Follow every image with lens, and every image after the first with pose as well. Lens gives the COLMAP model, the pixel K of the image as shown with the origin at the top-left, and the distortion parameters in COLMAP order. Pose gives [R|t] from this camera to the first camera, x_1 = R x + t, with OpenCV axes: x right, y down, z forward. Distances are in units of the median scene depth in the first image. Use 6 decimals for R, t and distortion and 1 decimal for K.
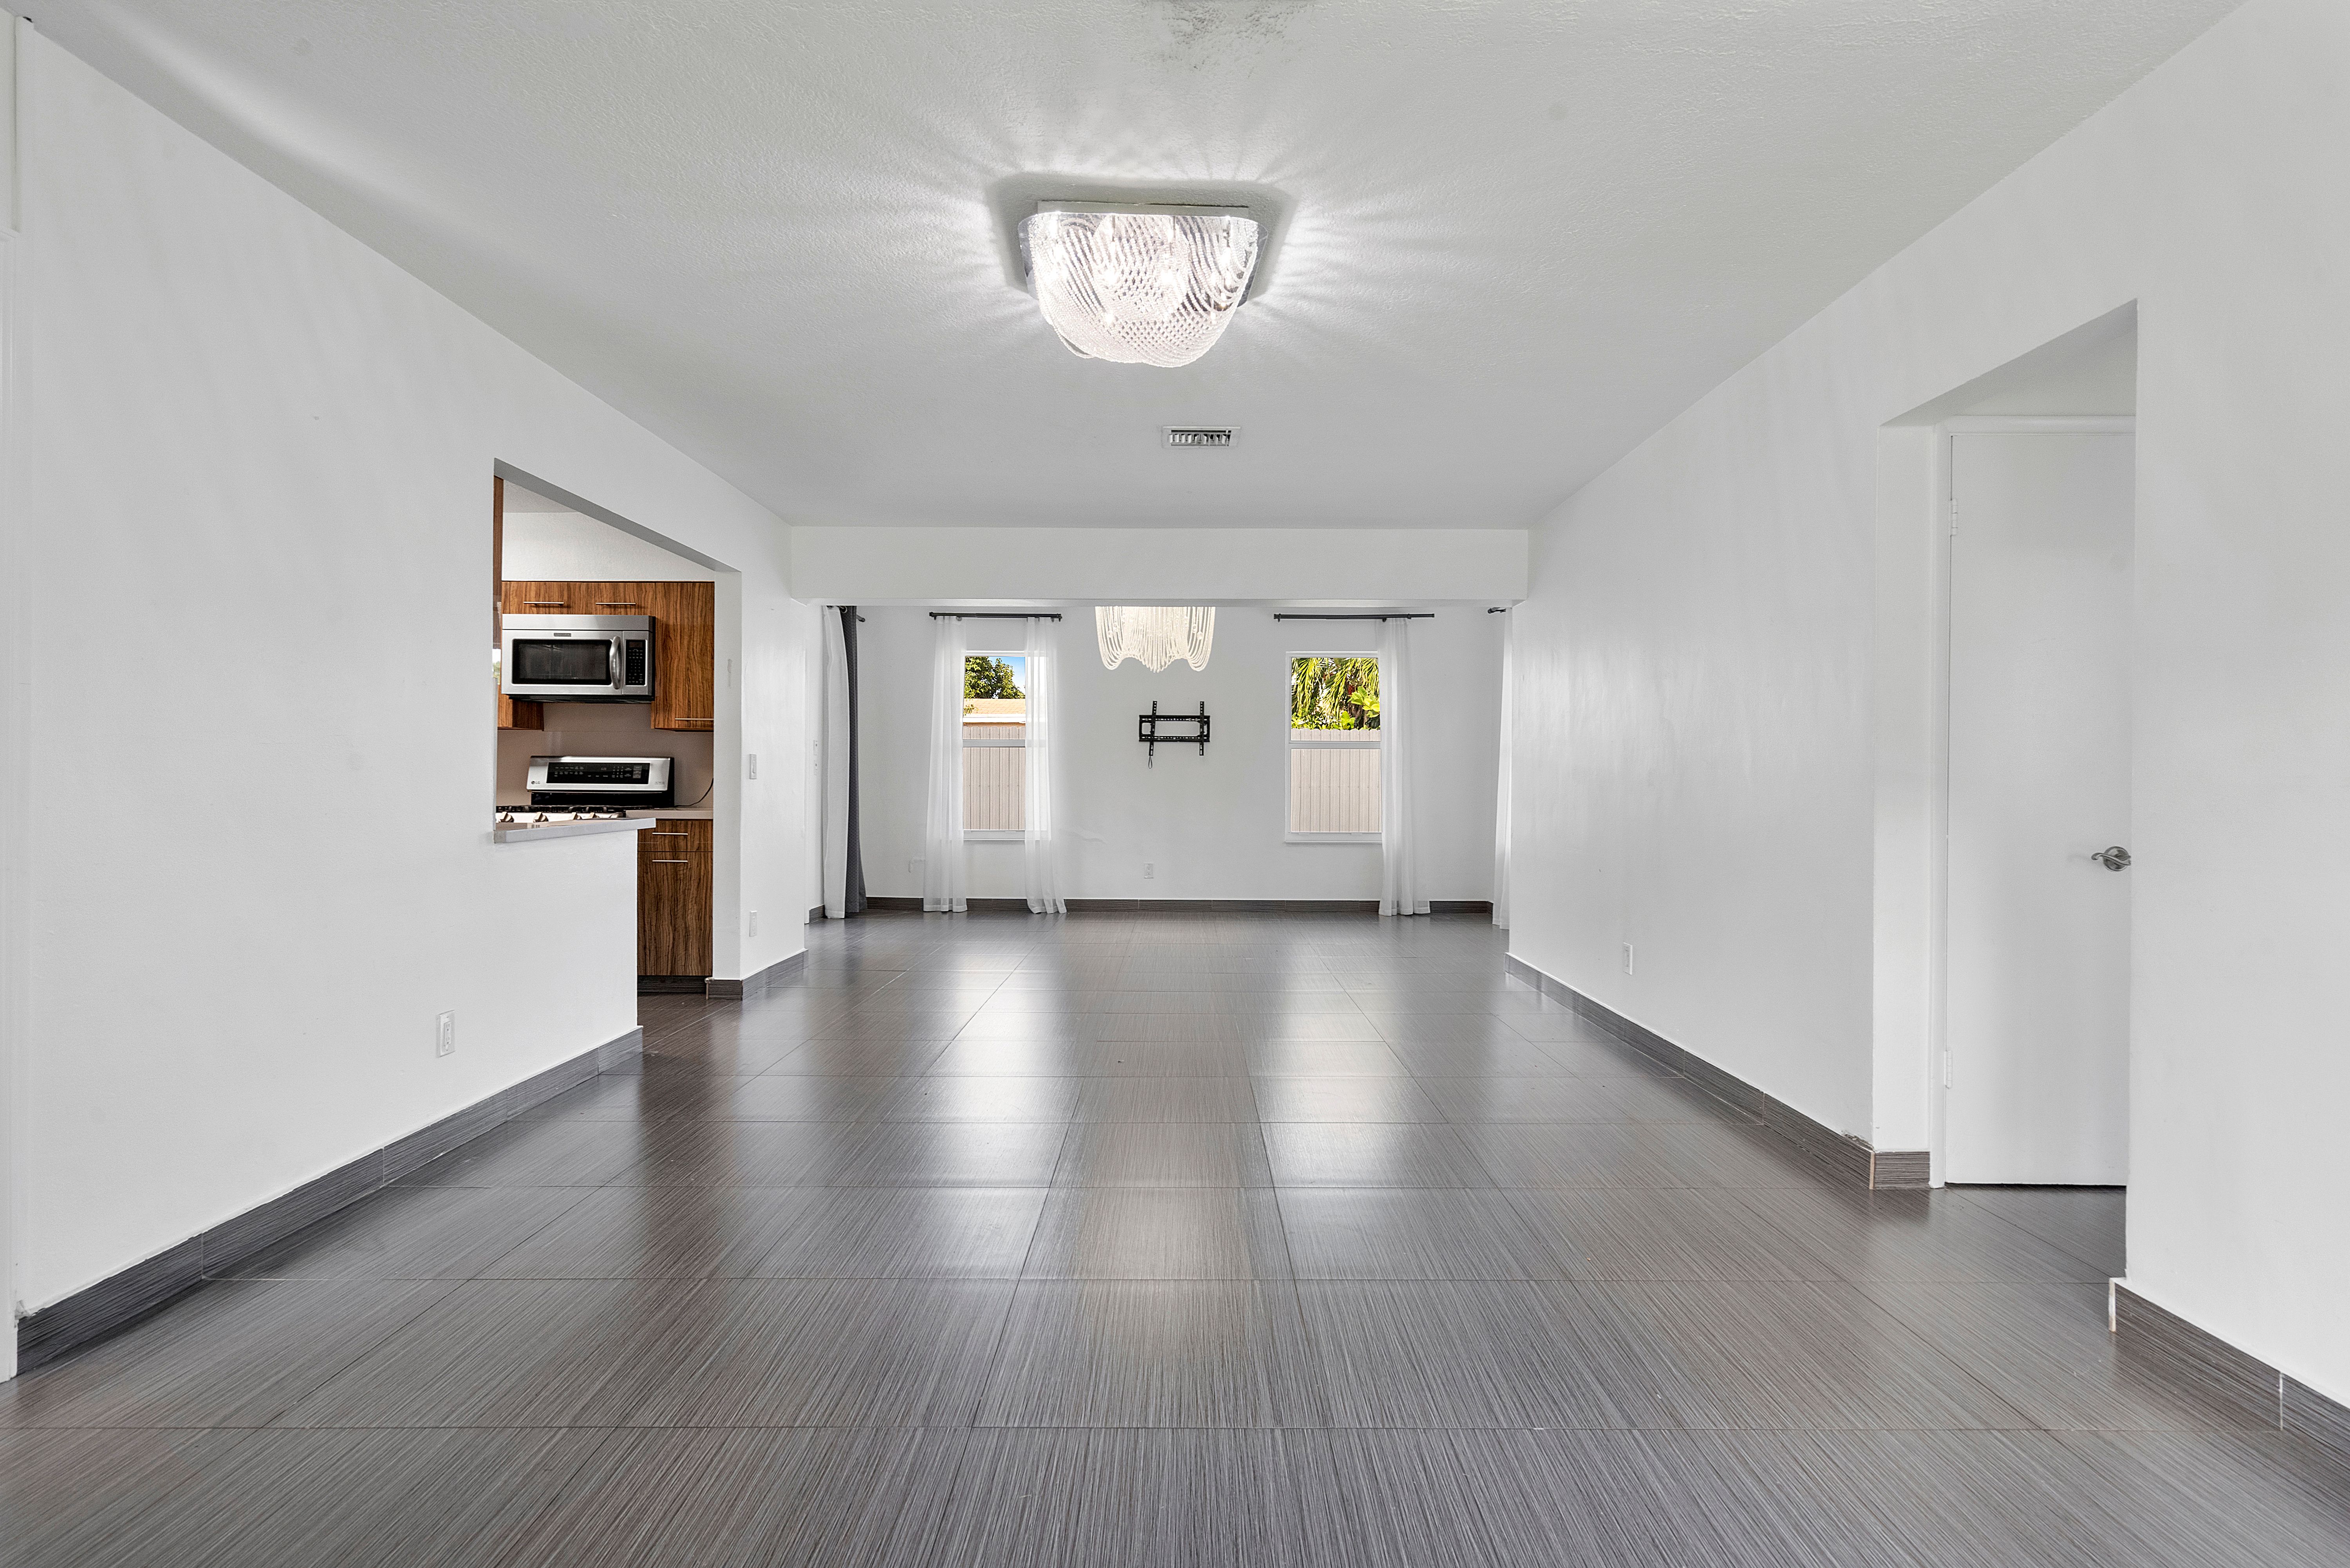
lens RADIAL K [[1202.5, 0, 1172.3], [0, 1202.5, 860.3], [0, 0, 1]] dist [-0.122651, 0.155601]
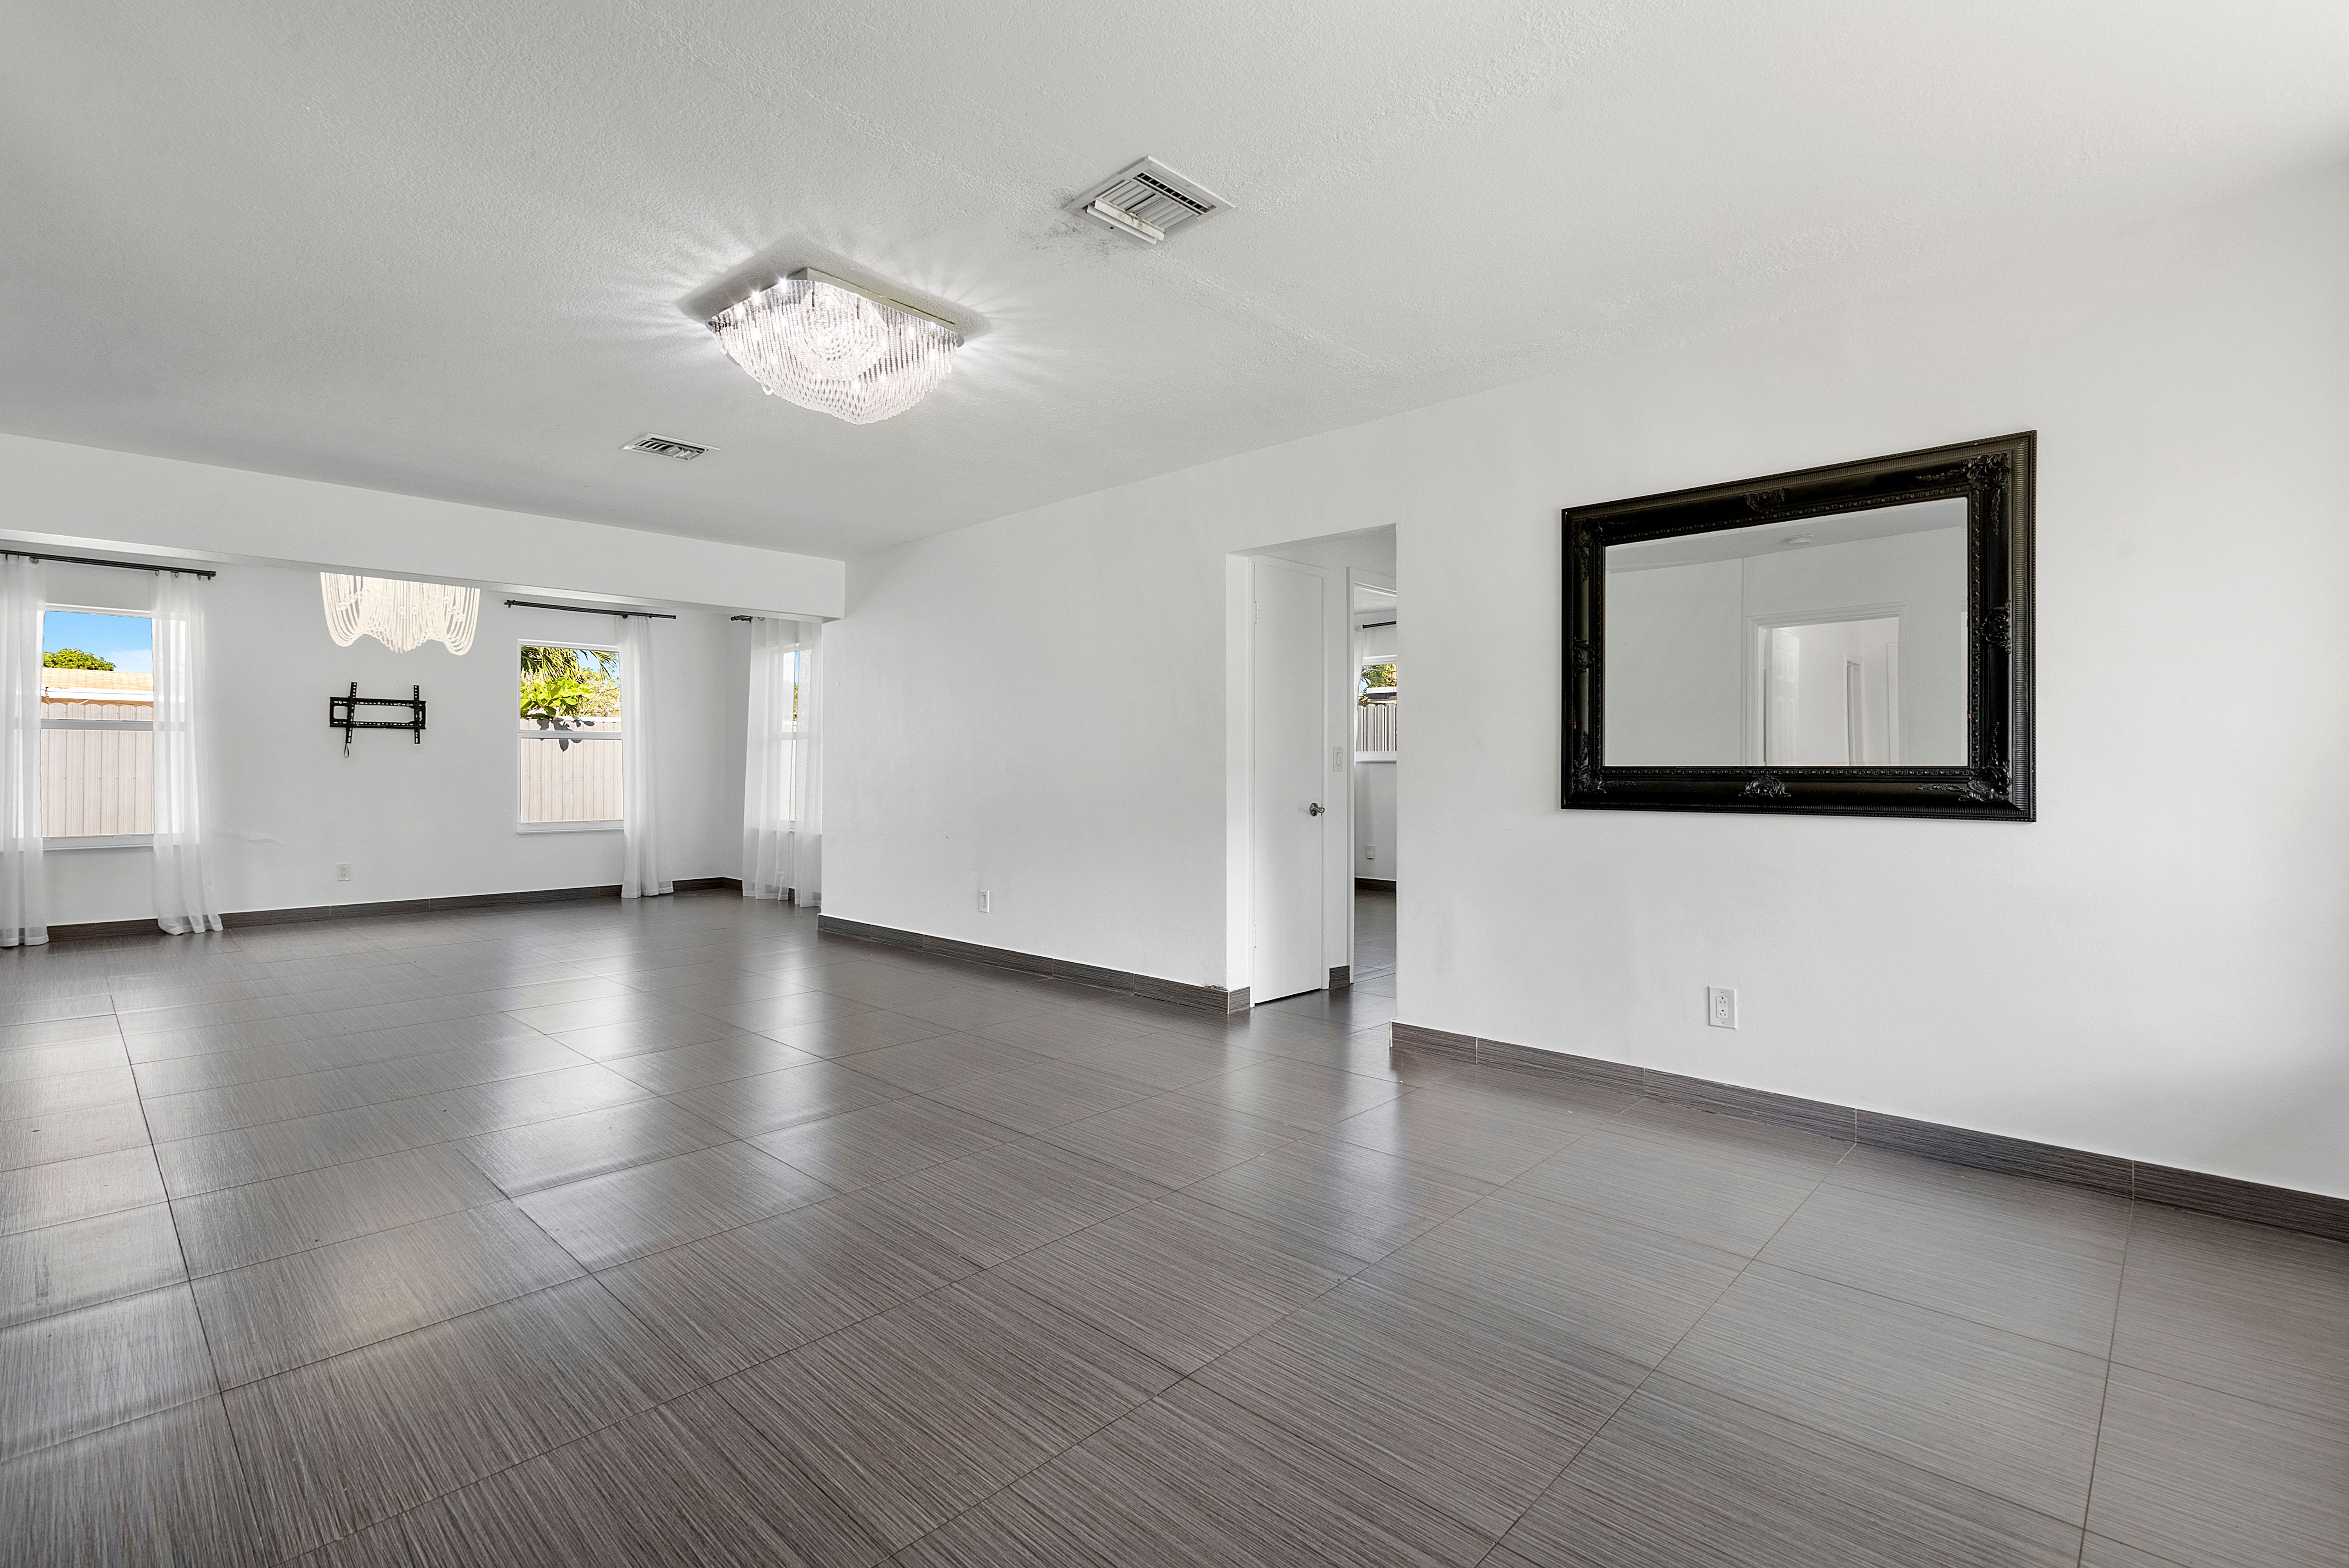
lens RADIAL K [[1078.6, 0, 1172.5], [0, 1078.6, 778.2], [0, 0, 1]] dist [-0.004074, 0.003430]
pose [[0.688650, -0.010186, 0.725022, -0.177731], [0.054497, 0.997800, -0.037745, 0.002916], [-0.723043, 0.065505, 0.687690, 0.006283]]
